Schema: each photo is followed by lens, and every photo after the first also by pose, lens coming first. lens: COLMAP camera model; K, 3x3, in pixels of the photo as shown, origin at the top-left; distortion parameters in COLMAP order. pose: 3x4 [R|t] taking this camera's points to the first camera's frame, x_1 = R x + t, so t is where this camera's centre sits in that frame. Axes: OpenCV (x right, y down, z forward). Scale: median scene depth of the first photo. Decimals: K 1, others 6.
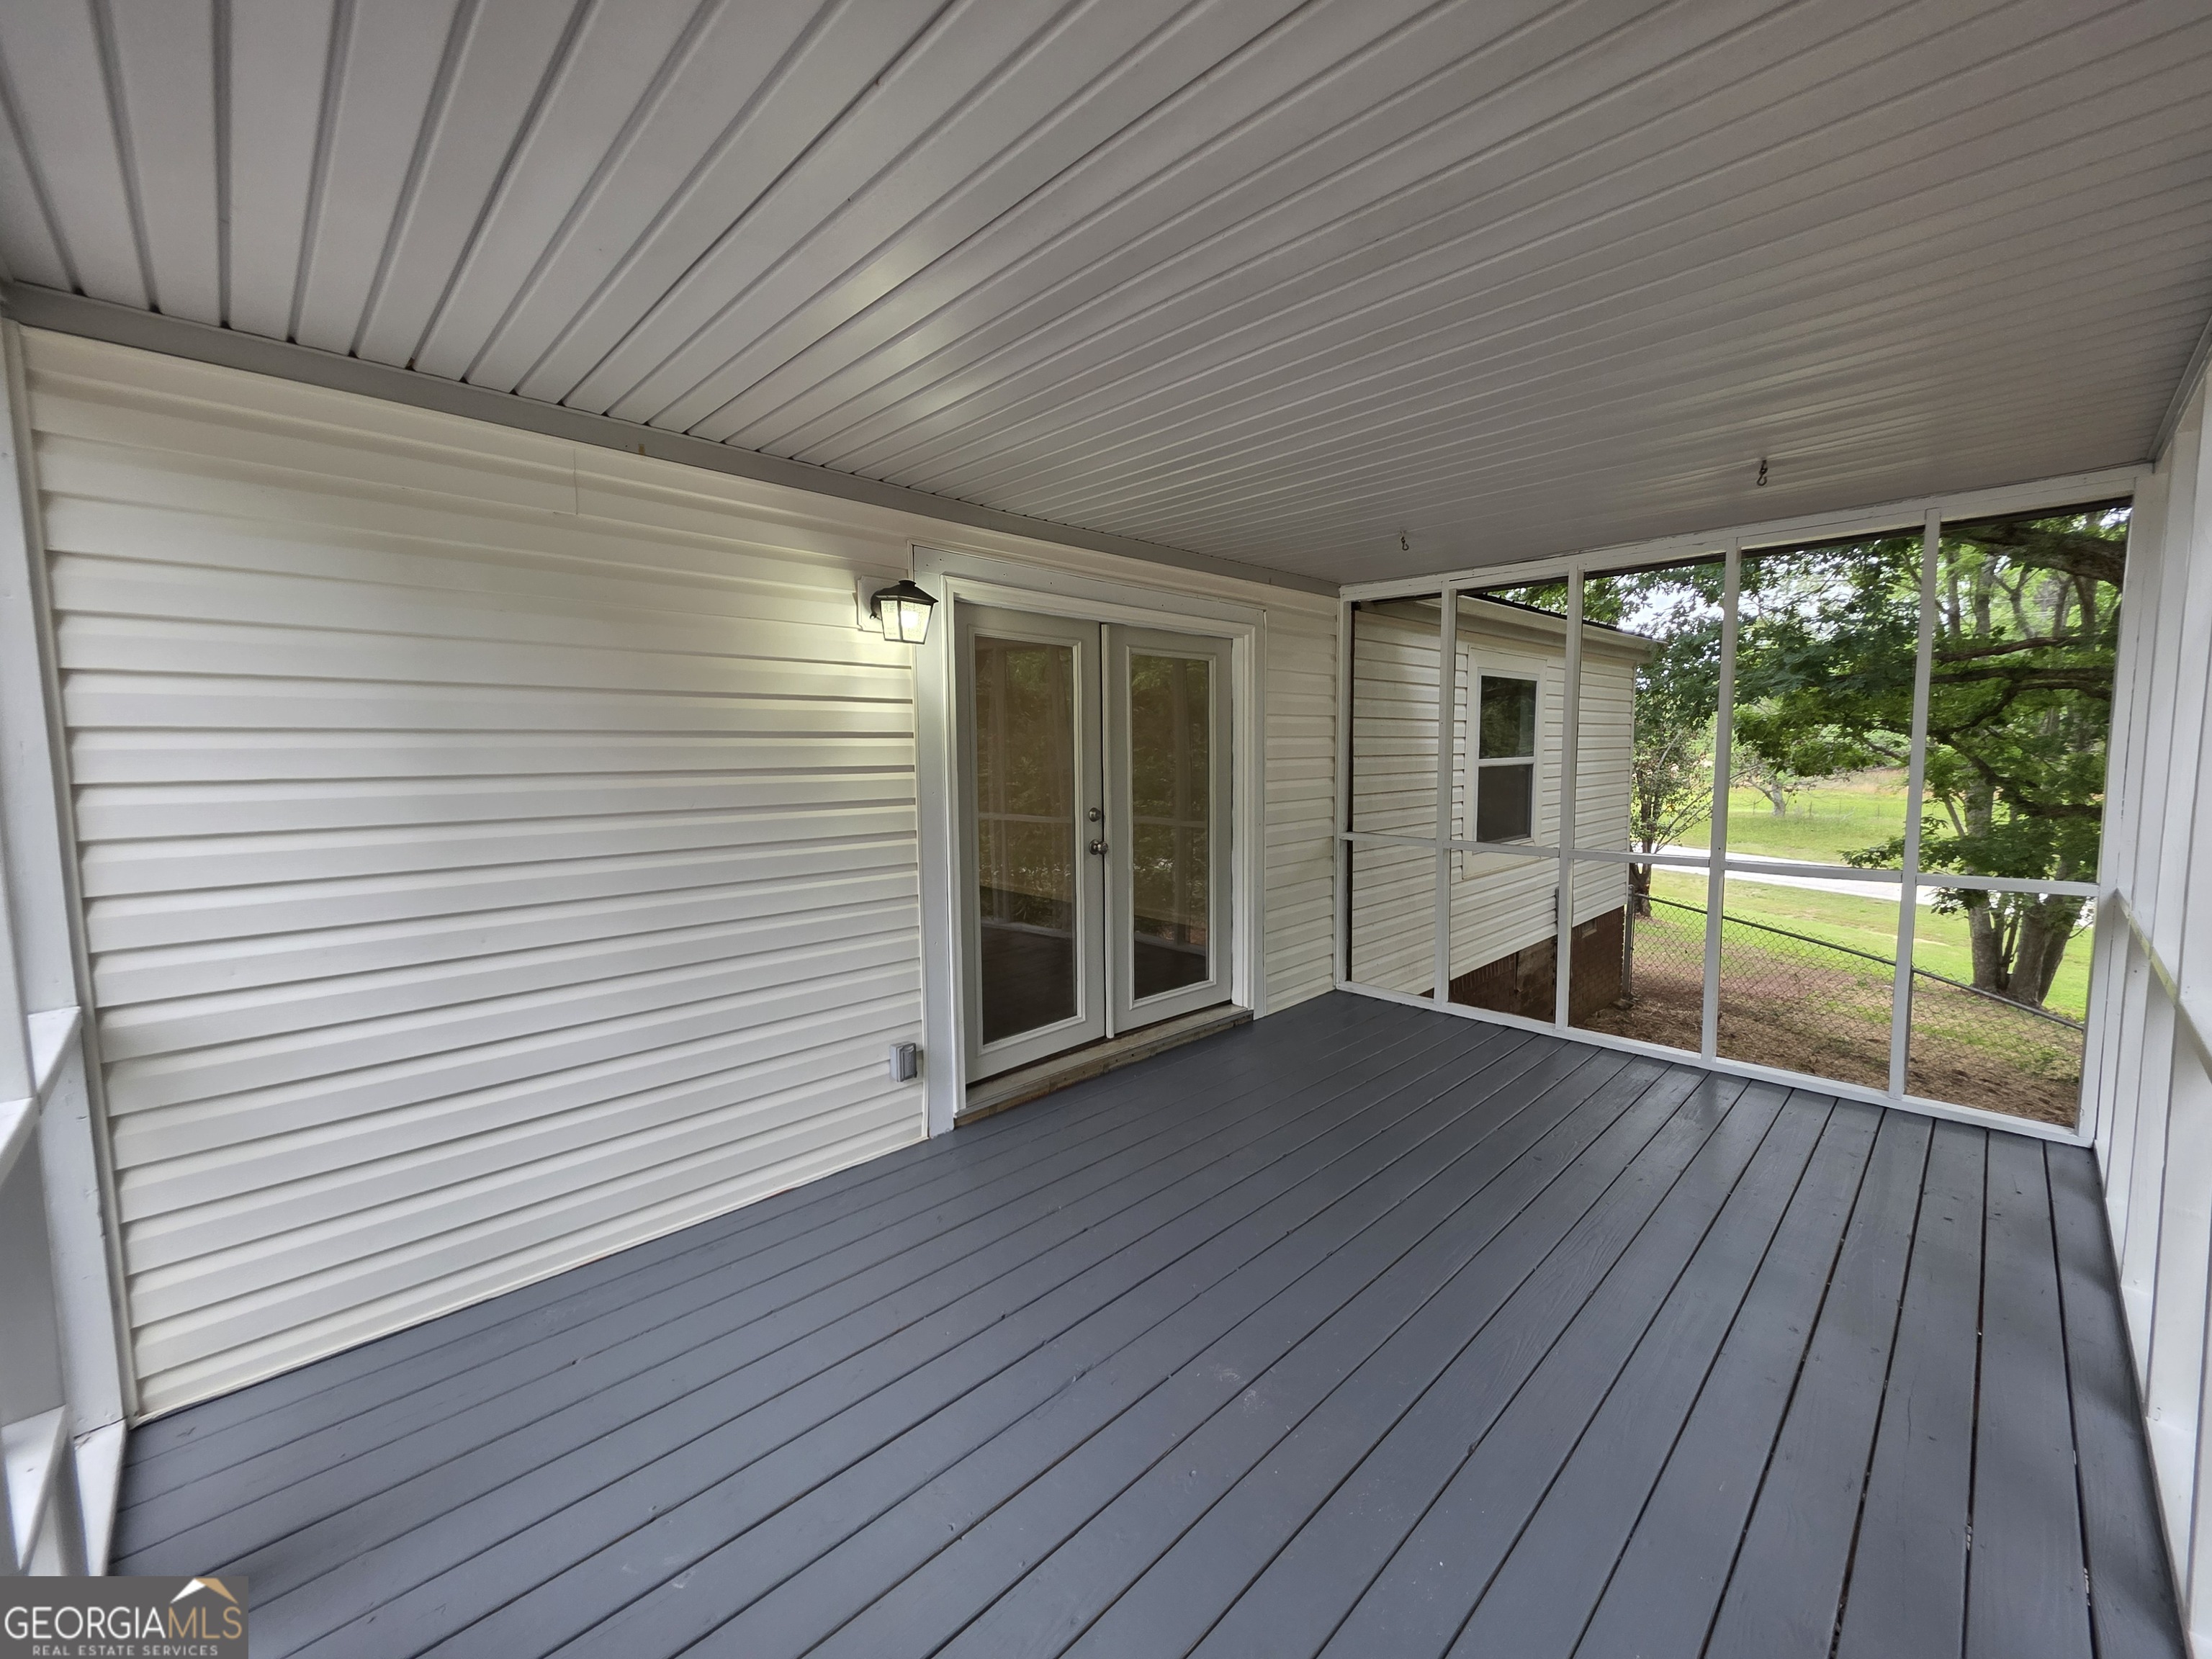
lens RADIAL K [[887.0, 0, 1116.5], [0, 887.0, 816.0], [0, 0, 1]] dist [0.003401, -0.000289]
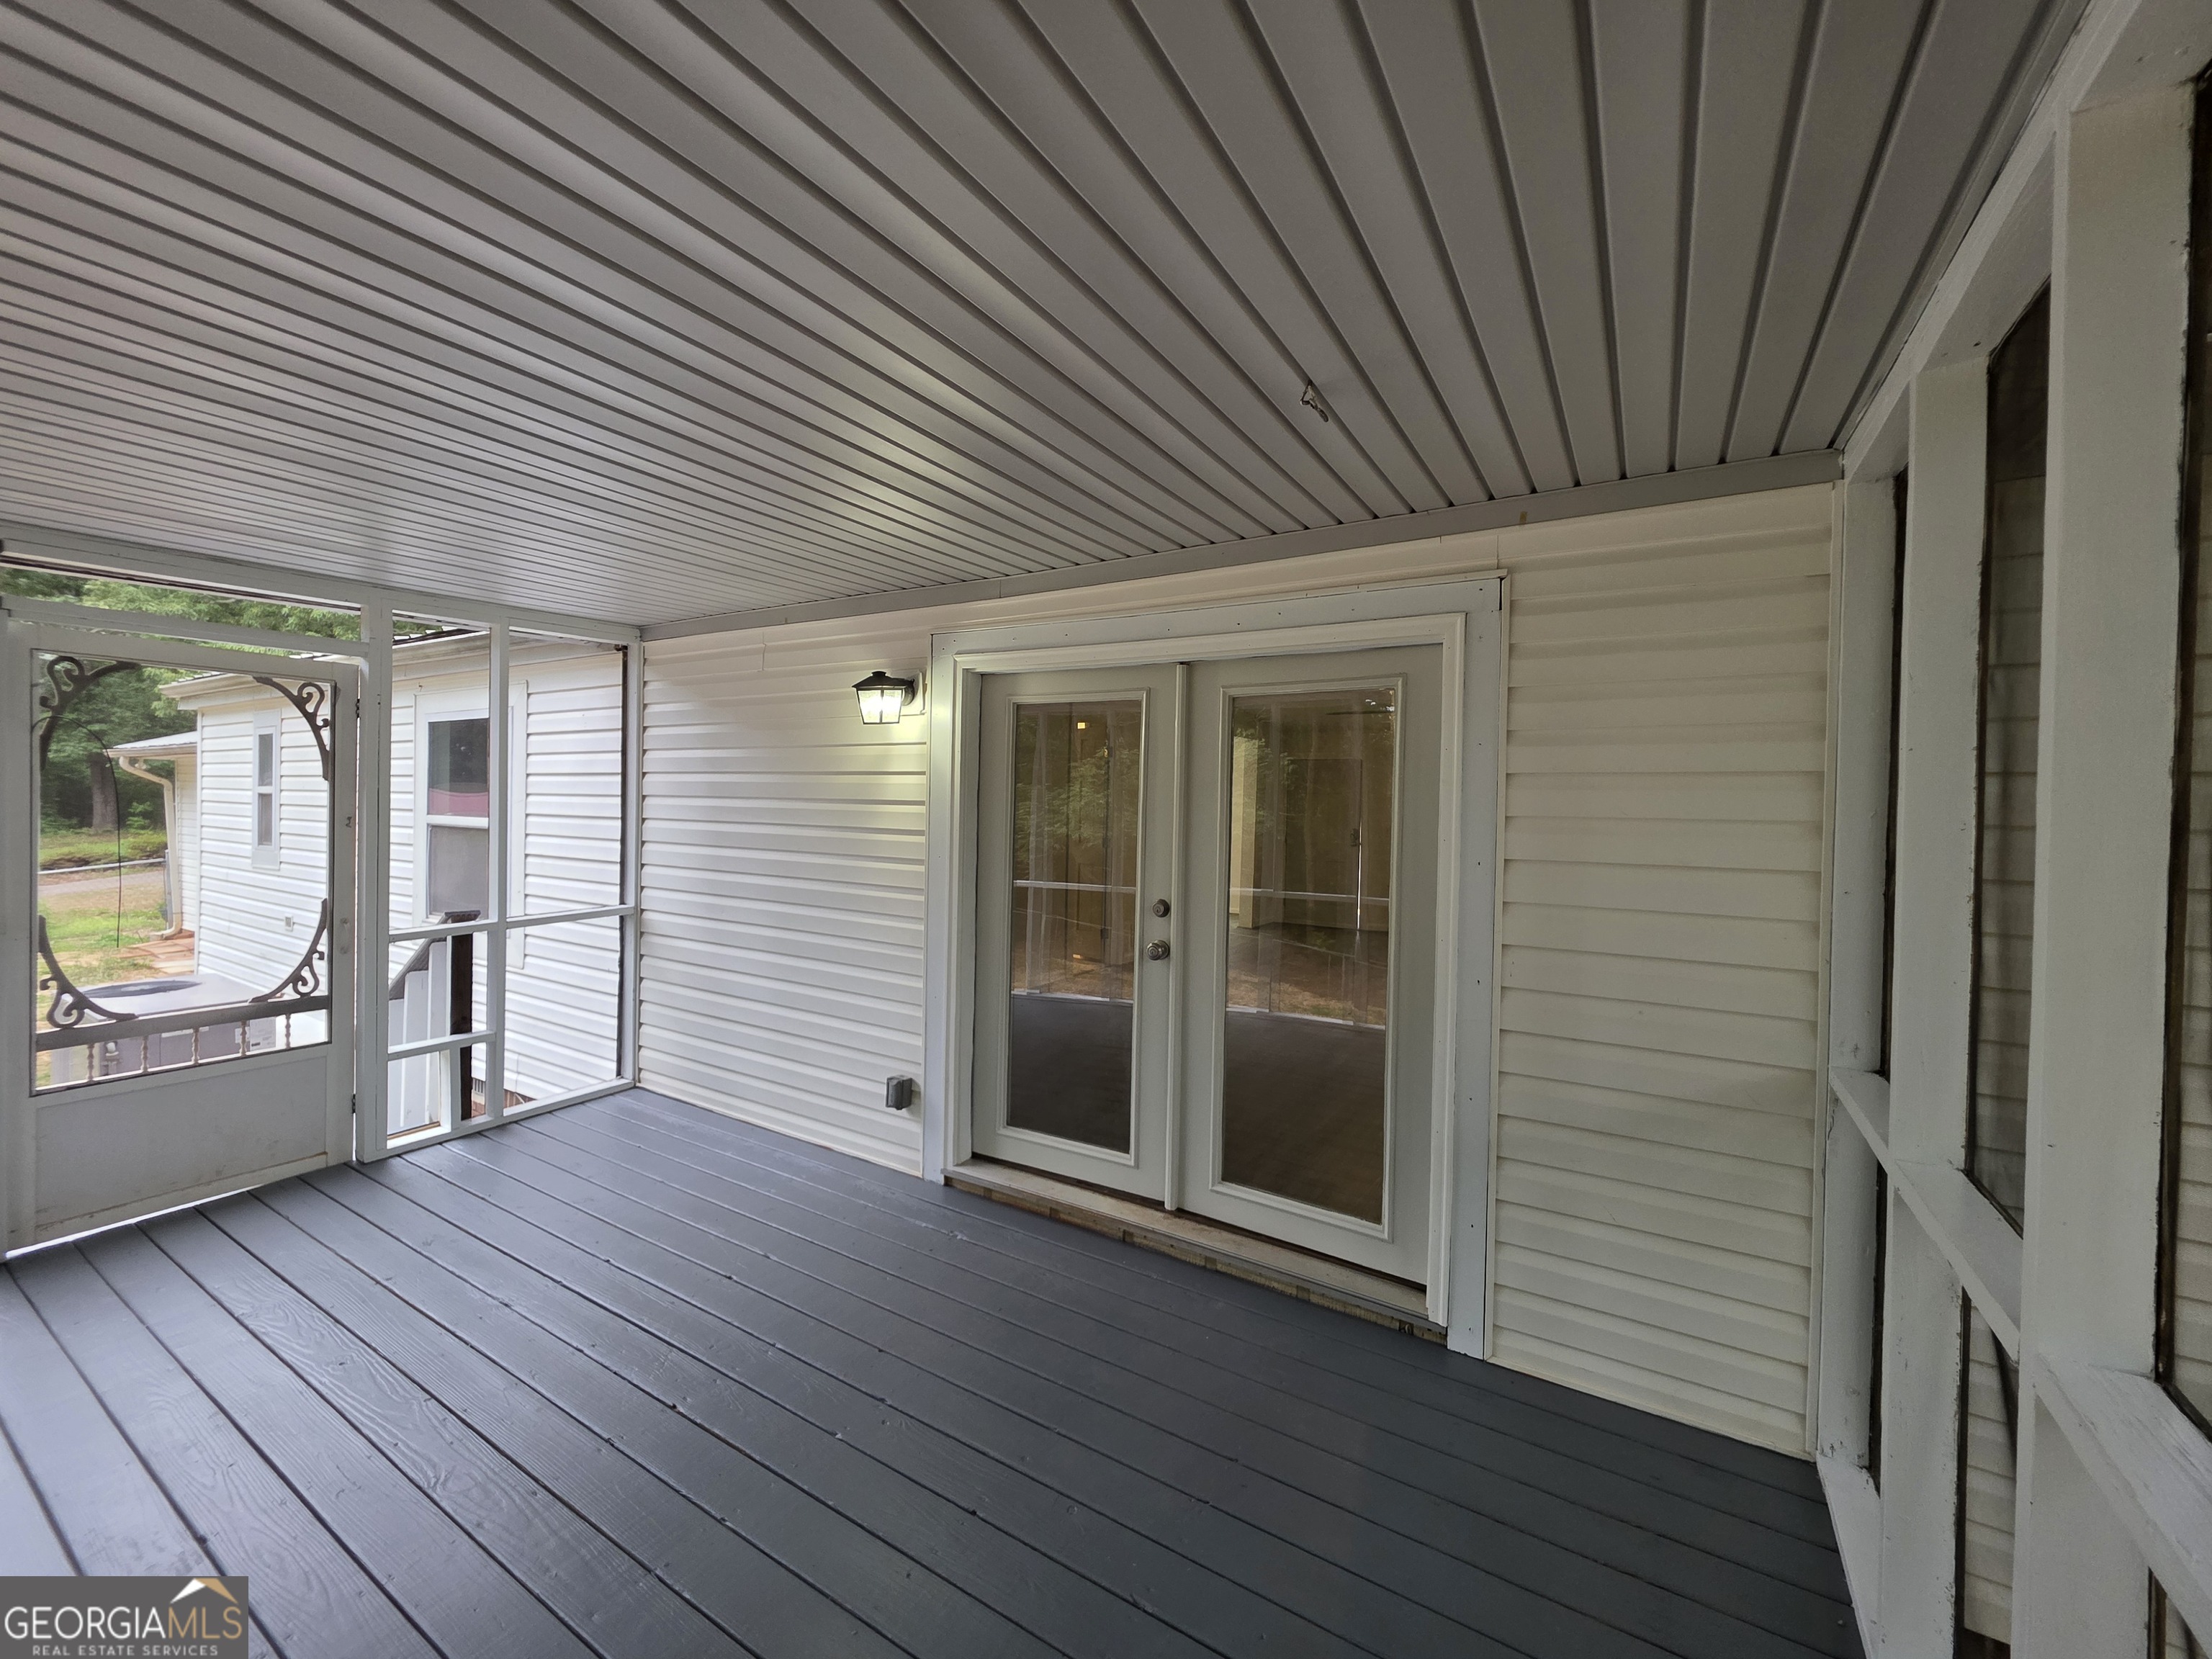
lens RADIAL K [[887.0, 0, 1111.8], [0, 887.0, 825.2], [0, 0, 1]] dist [0.003401, -0.000289]
pose [[0.240529, 0.031708, -0.970124, 0.853292], [-0.101535, 0.994805, 0.007340, -0.089687], [0.965317, 0.096736, 0.242499, 0.901797]]
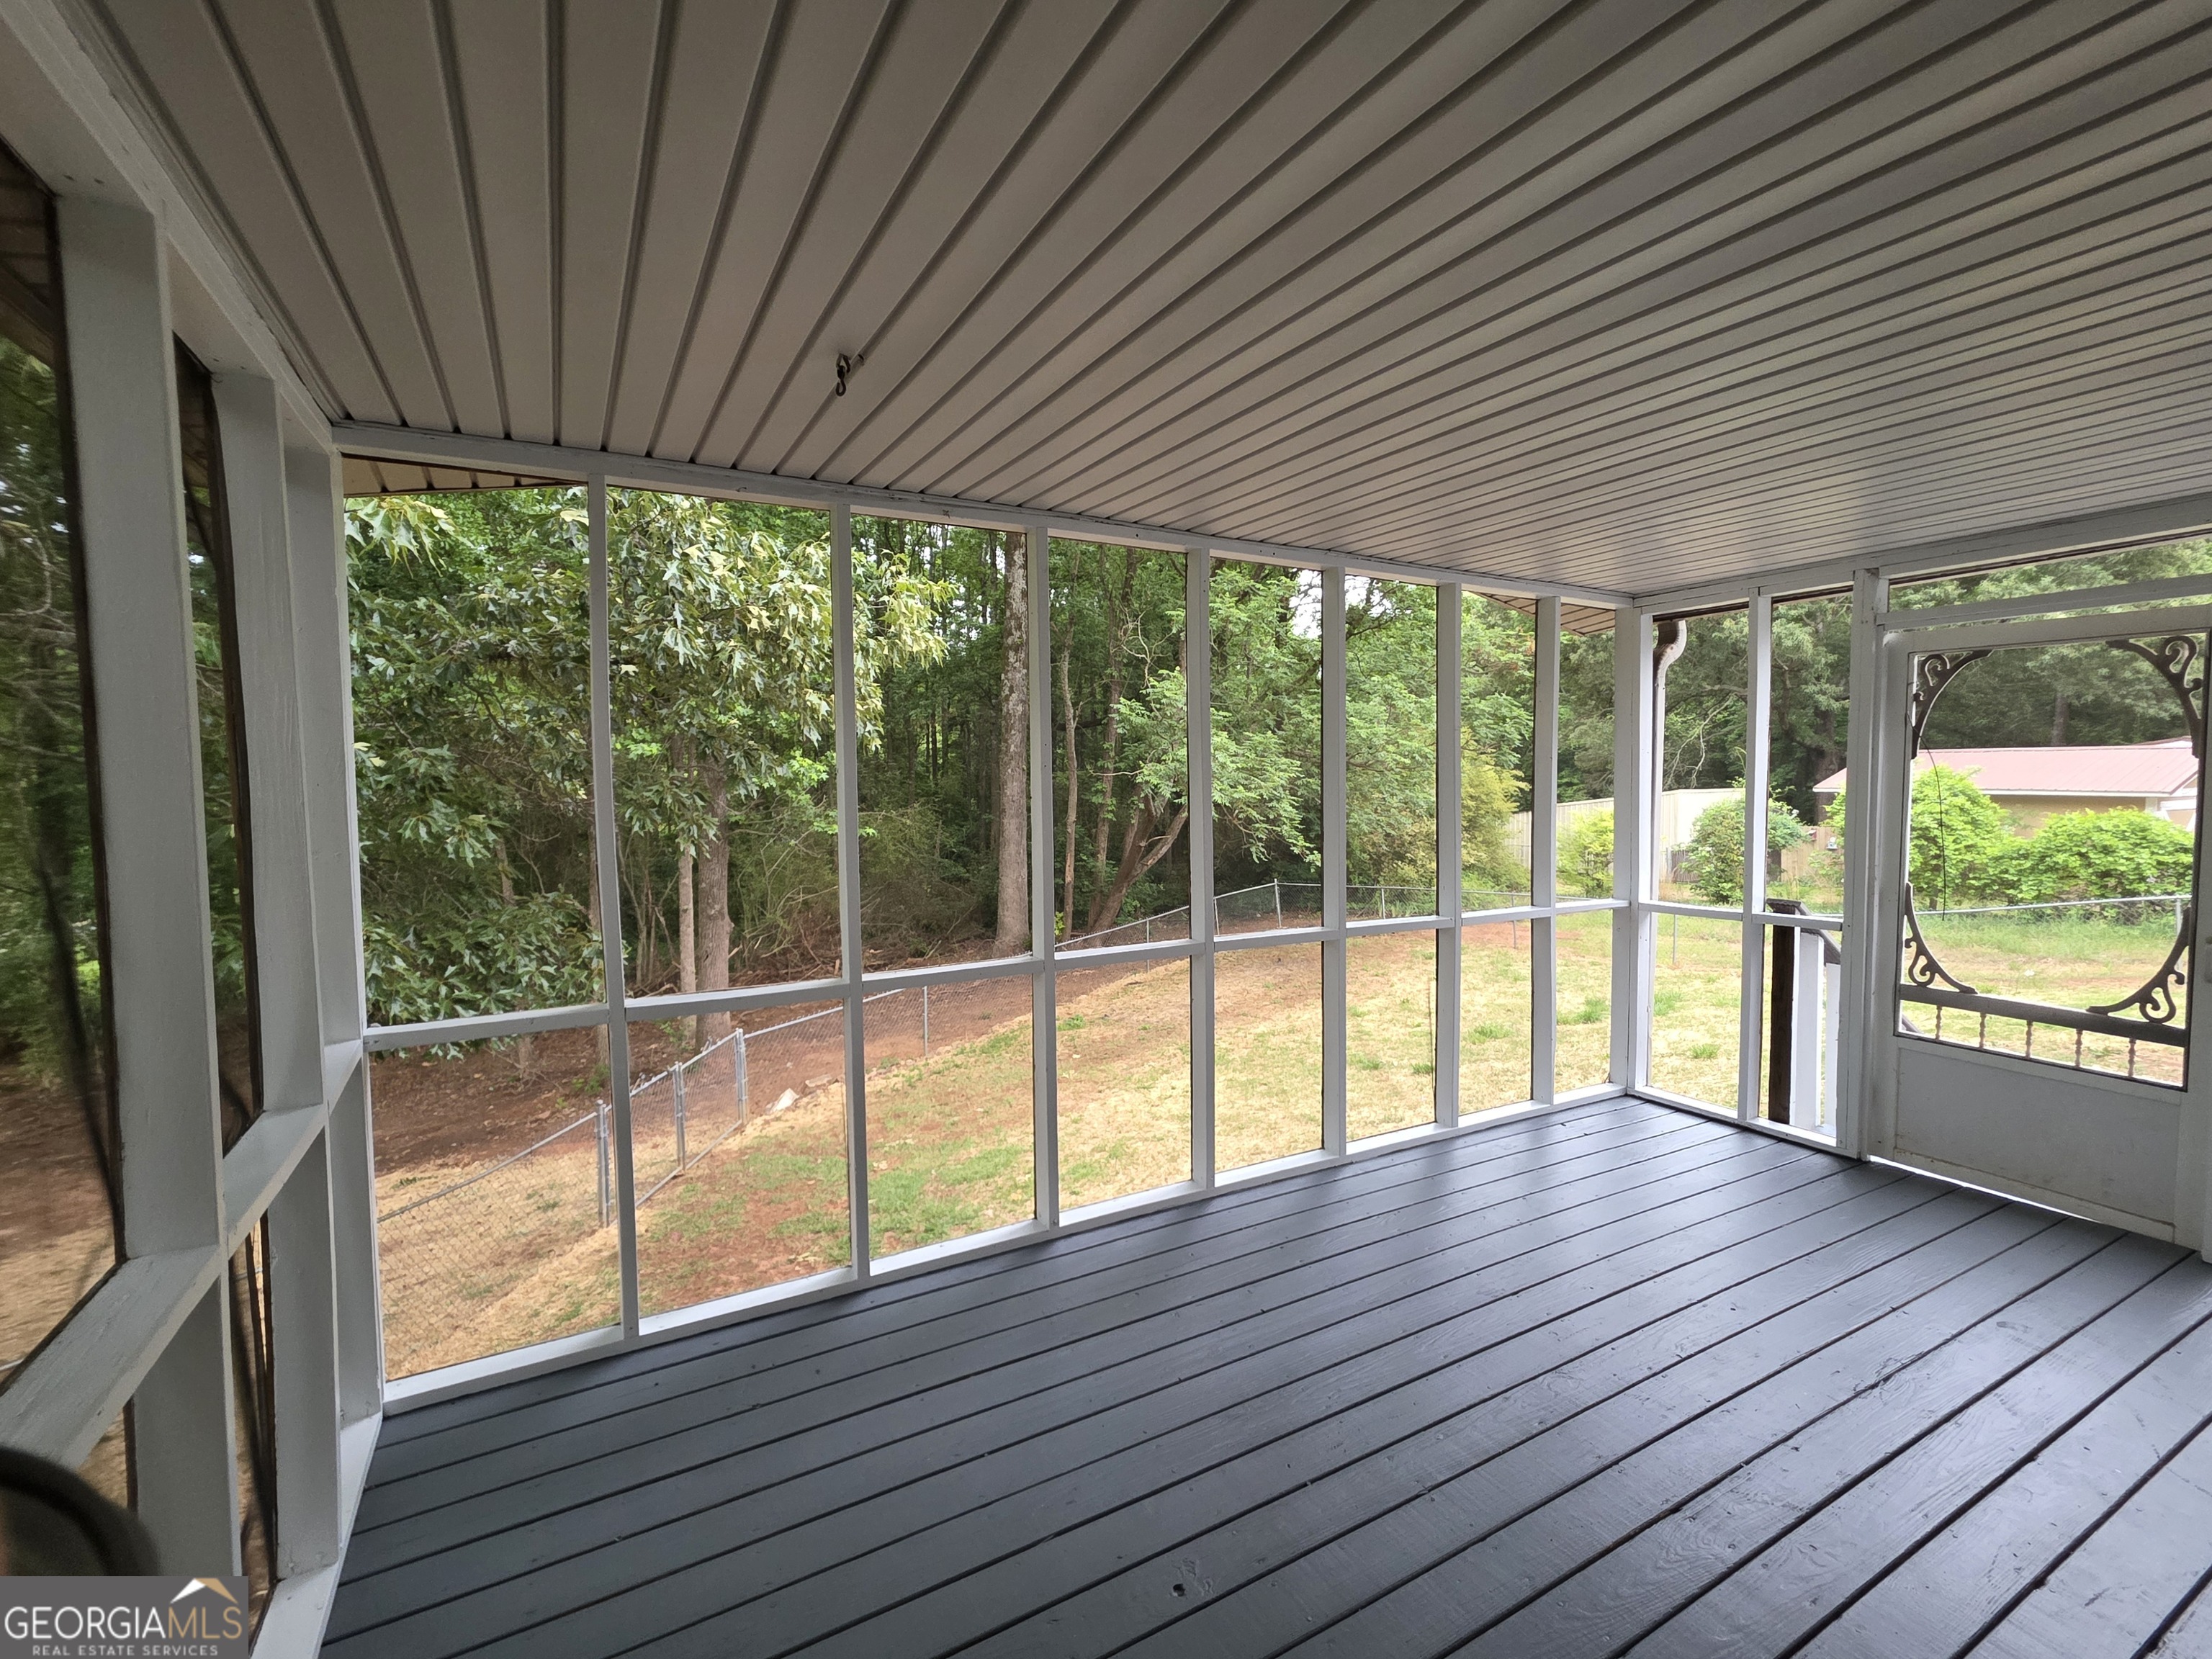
lens RADIAL K [[991.5, 0, 1103.5], [0, 991.5, 829.2], [0, 0, 1]] dist [-0.000217, -0.000072]
pose [[-0.961853, -0.006495, 0.273490, -0.070226], [0.033314, 0.989497, 0.140665, -0.174638], [-0.271531, 0.144410, -0.951534, 1.808274]]
